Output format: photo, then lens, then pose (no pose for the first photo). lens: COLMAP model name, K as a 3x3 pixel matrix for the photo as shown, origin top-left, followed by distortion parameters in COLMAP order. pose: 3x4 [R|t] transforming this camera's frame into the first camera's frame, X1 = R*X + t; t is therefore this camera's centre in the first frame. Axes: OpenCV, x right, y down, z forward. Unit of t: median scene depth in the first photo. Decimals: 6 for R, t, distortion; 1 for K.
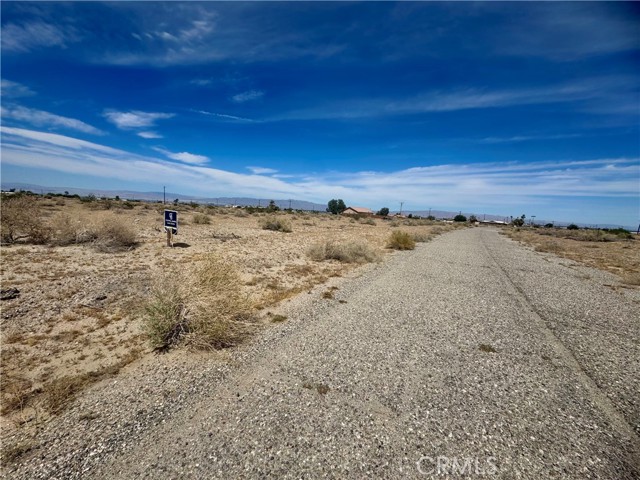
lens RADIAL K [[256.9, 0, 320.6], [0, 256.9, 236.2], [0, 0, 1]] dist [-0.000852, 0.000386]
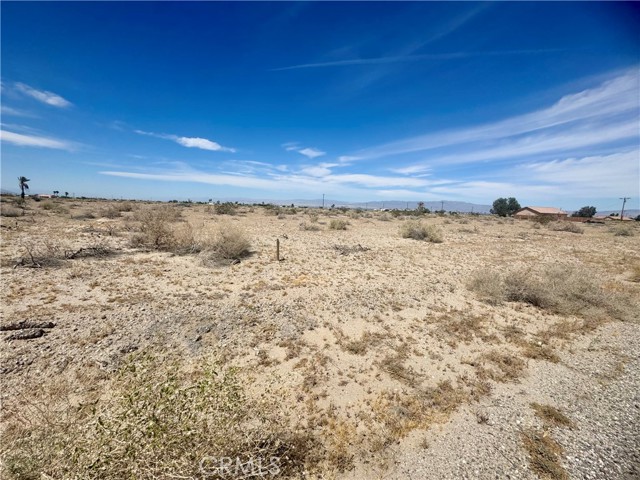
lens RADIAL K [[256.9, 0, 326.7], [0, 256.9, 239.7], [0, 0, 1]] dist [-0.000852, 0.000386]
pose [[0.858776, 0.034825, -0.511166, -0.036063], [-0.033890, 0.999363, 0.011148, -0.035648], [0.511229, 0.007750, 0.859409, 0.335265]]
